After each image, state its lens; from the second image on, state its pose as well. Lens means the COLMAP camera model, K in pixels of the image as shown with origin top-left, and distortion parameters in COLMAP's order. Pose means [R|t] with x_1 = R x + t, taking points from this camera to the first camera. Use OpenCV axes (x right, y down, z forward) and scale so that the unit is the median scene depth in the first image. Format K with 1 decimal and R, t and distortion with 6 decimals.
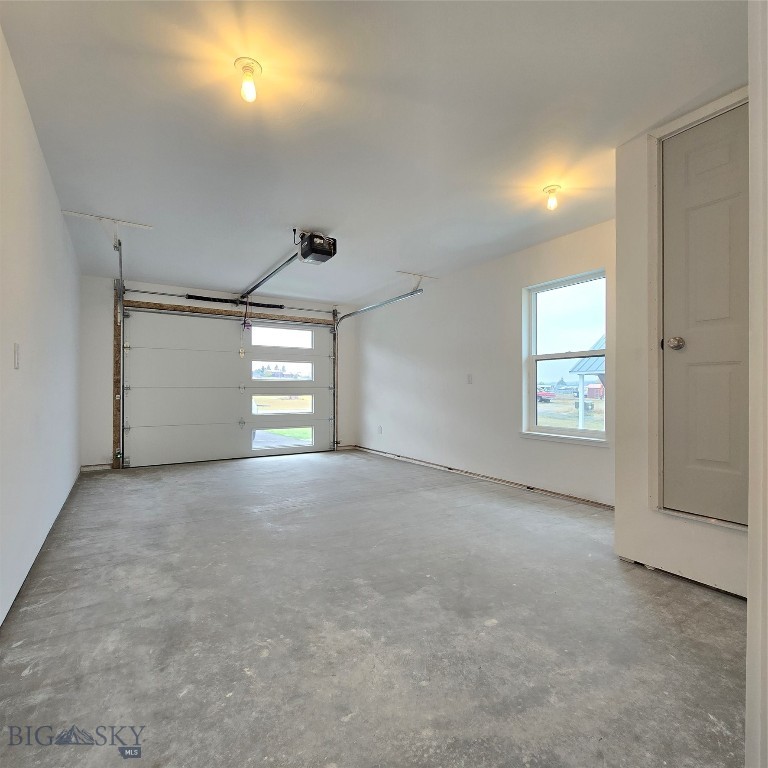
lens RADIAL K [[416.9, 0, 384.9], [0, 416.9, 387.1], [0, 0, 1]] dist [0.002250, -0.001157]
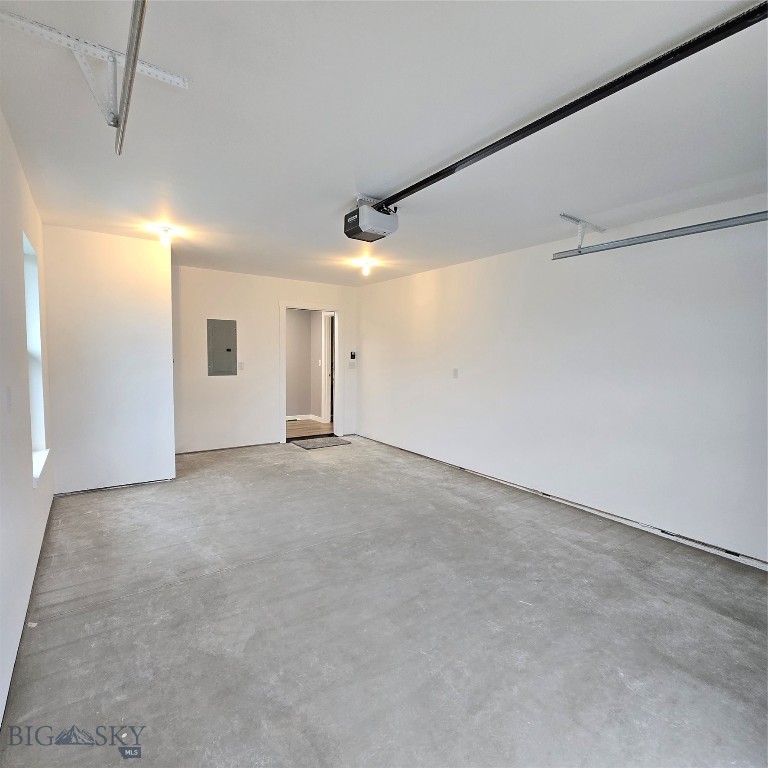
lens RADIAL K [[416.9, 0, 384.9], [0, 416.9, 387.1], [0, 0, 1]] dist [0.002250, -0.001157]
pose [[-0.998478, -0.013945, -0.053354, -0.230354], [-0.017652, 0.997415, 0.069655, -0.120037], [0.052244, 0.070491, -0.996143, 2.695444]]
